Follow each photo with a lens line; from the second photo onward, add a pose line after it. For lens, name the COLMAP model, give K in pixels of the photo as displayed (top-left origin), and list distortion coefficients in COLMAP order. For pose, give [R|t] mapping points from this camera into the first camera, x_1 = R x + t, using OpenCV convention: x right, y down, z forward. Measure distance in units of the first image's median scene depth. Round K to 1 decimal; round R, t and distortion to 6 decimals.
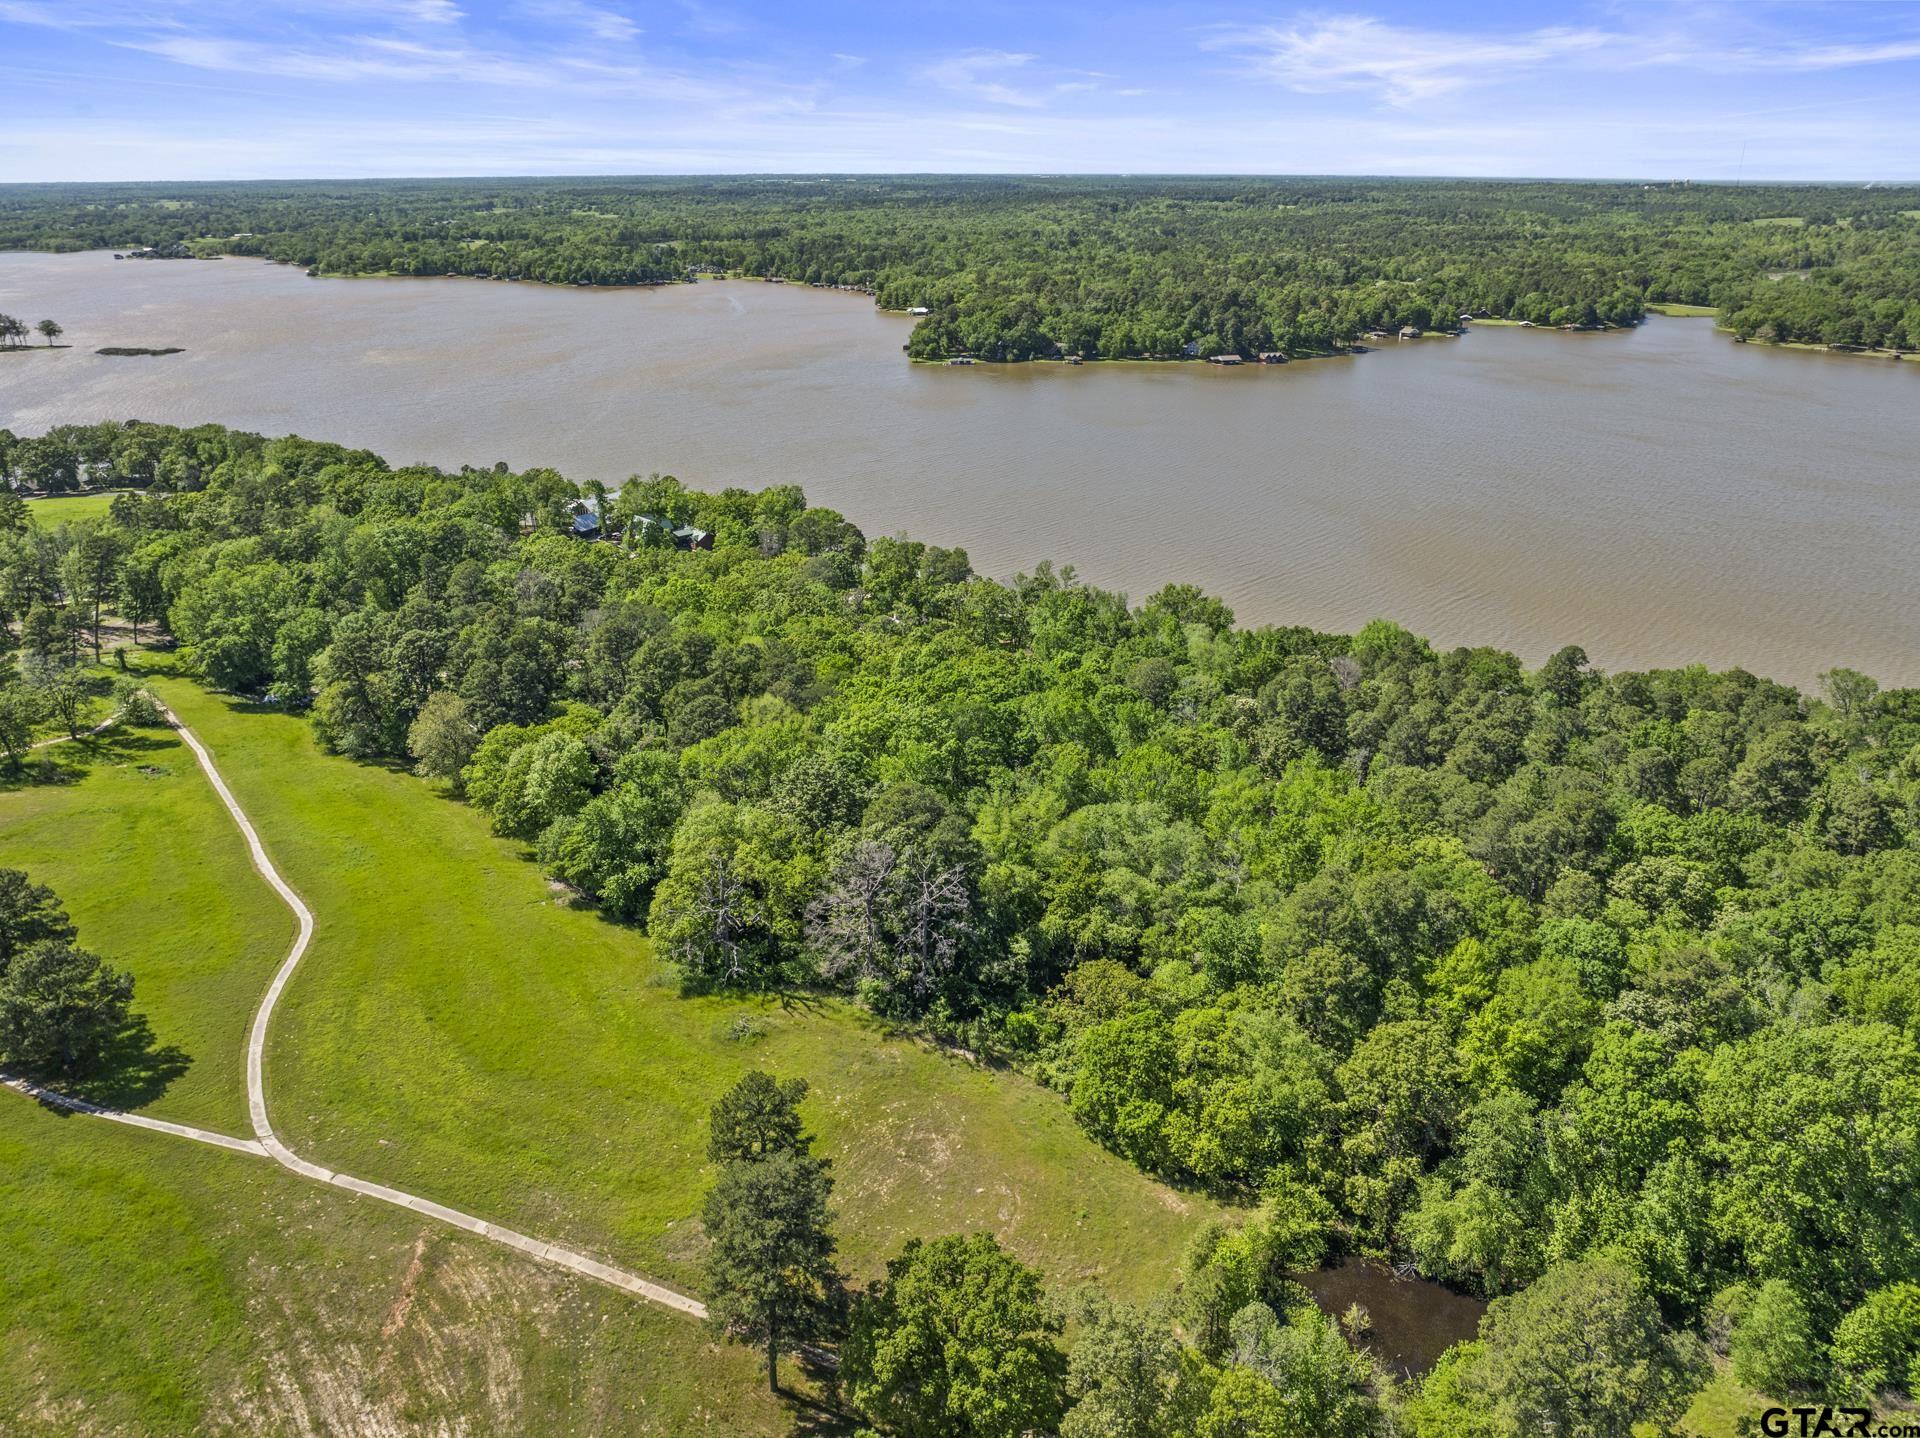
lens RADIAL K [[1364.1, 0, 963.3], [0, 1364.1, 719.2], [0, 0, 1]] dist [-0.047378, 0.016149]
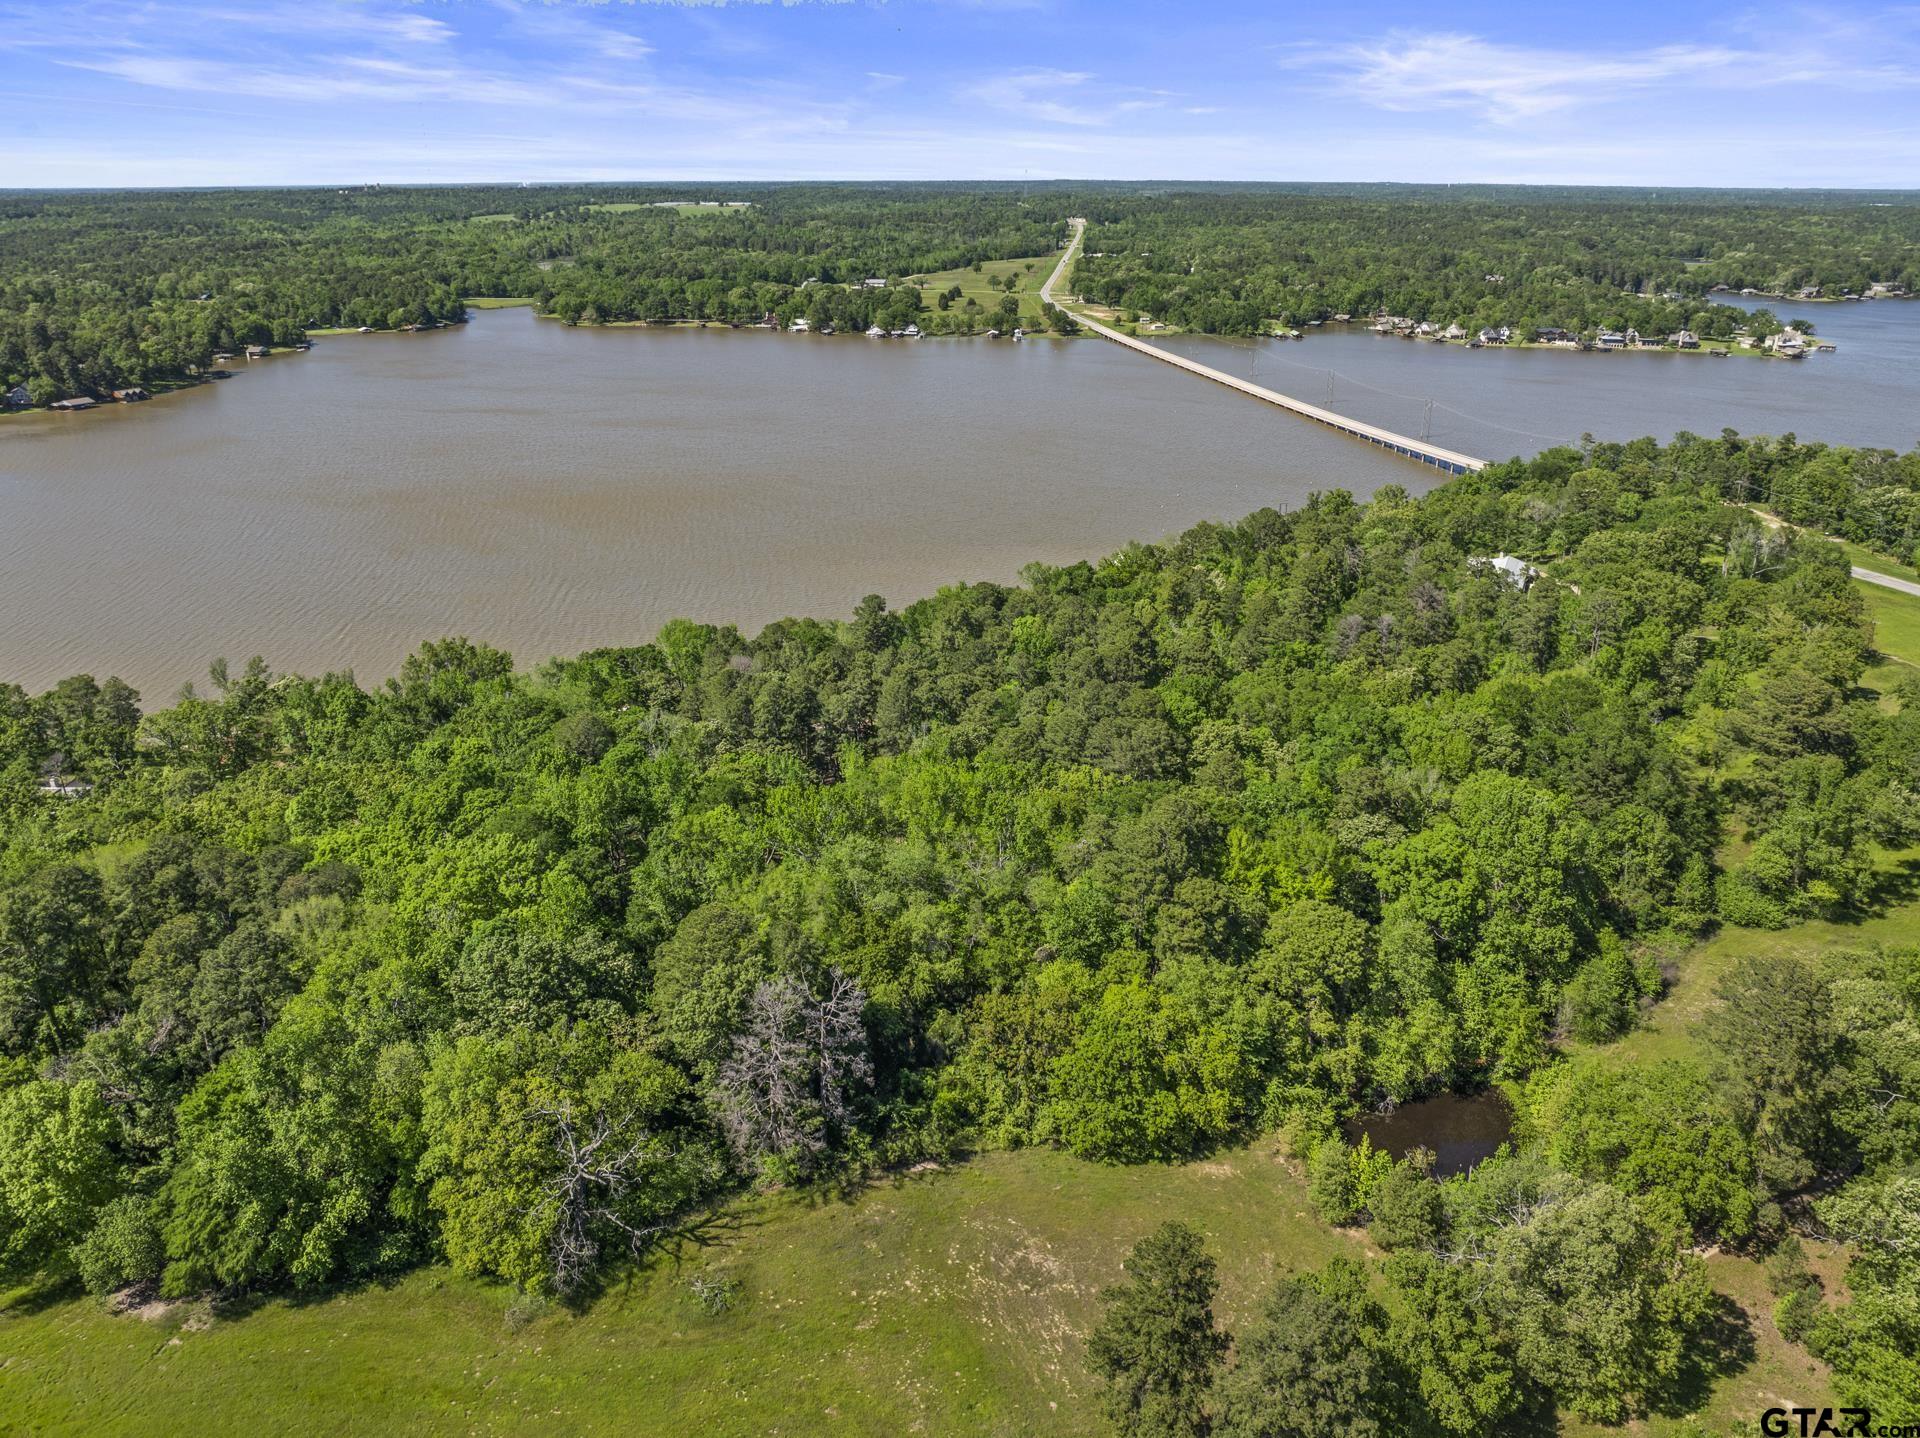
lens RADIAL K [[1364.1, 0, 965.9], [0, 1364.1, 730.4], [0, 0, 1]] dist [-0.047378, 0.016149]
pose [[0.633446, -0.290629, 0.717133, -0.100403], [0.289006, 0.948576, 0.129145, -0.022781], [-0.717789, 0.125449, 0.684866, 0.070738]]
